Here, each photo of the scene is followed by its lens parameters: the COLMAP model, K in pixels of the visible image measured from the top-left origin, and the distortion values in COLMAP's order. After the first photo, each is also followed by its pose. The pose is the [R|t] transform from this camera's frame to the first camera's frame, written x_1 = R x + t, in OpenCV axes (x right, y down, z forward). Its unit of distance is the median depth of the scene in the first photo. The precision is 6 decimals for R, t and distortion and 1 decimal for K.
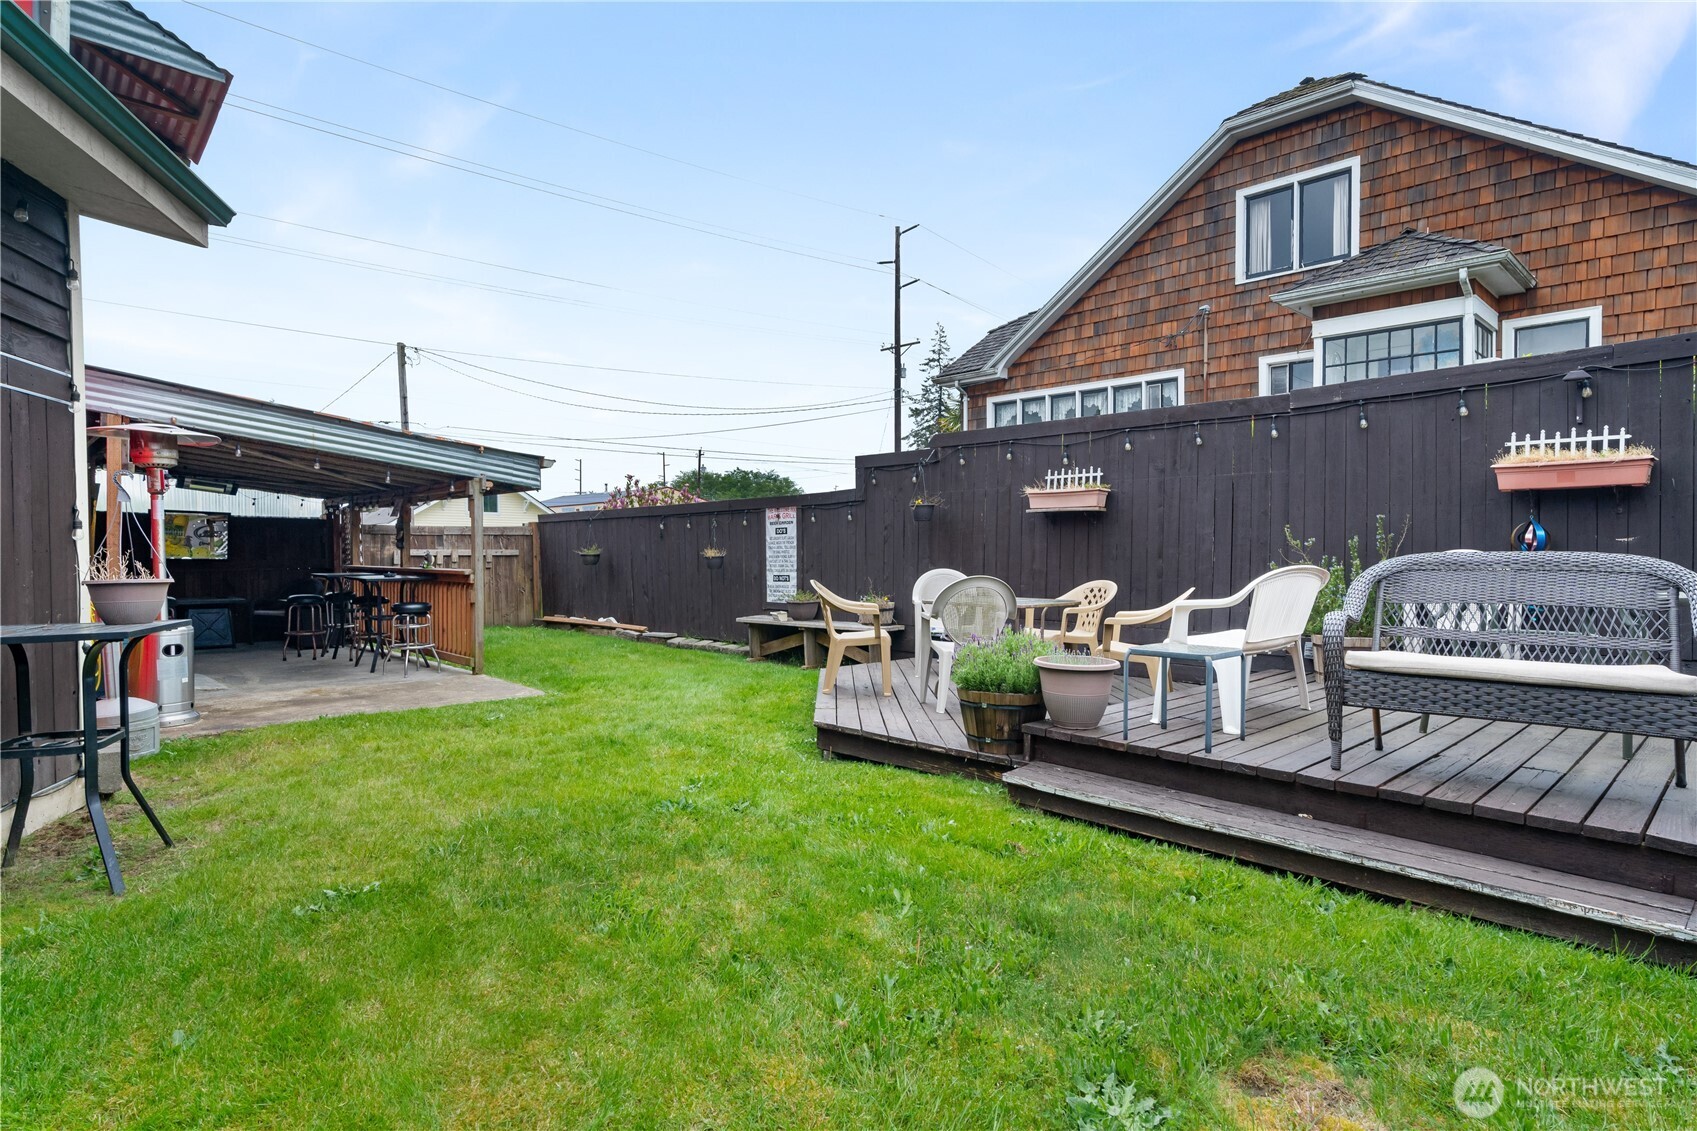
lens RADIAL K [[905.5, 0, 848.5], [0, 905.5, 565.5], [0, 0, 1]] dist [-0.000211, 0.000089]
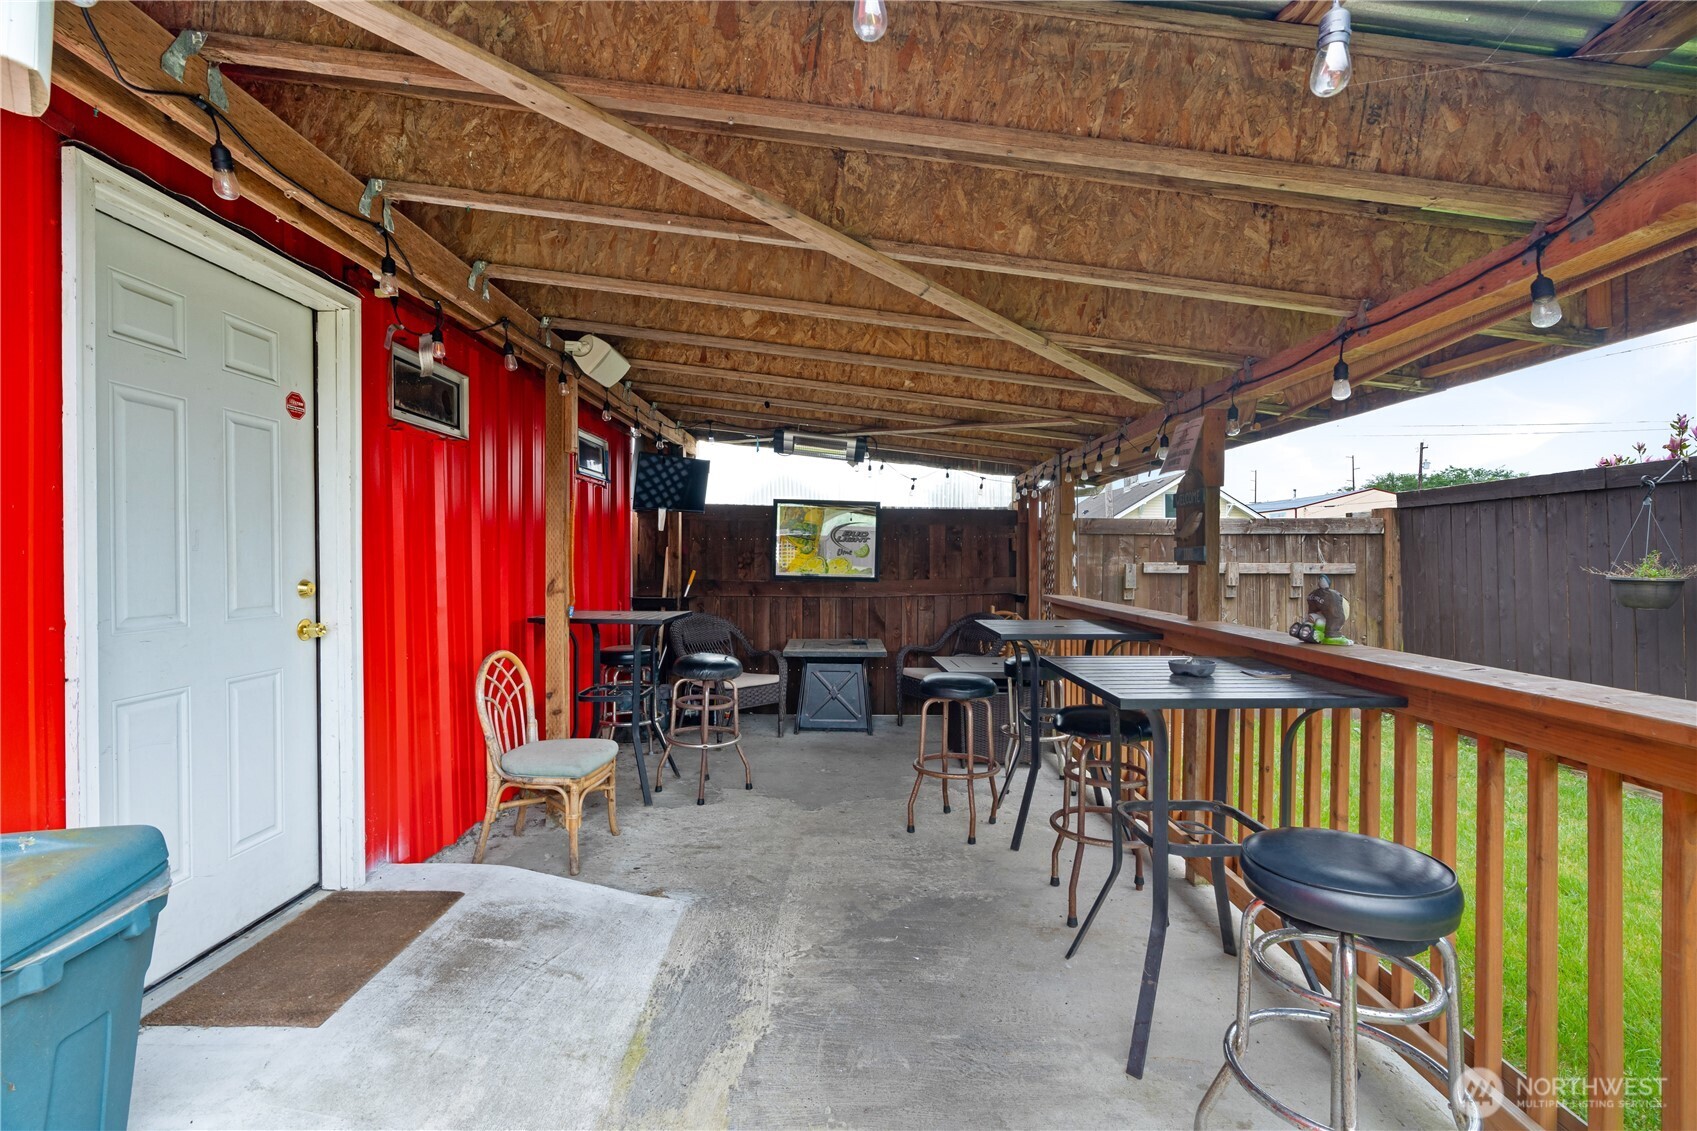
lens RADIAL K [[778.3, 0, 846.3], [0, 778.3, 565.9], [0, 0, 1]] dist [-0.012865, 0.005649]
pose [[0.722075, 0.009081, -0.691755, -0.323103], [-0.013683, 0.999906, -0.001157, -0.013892], [0.691679, 0.010301, 0.722132, 0.585578]]
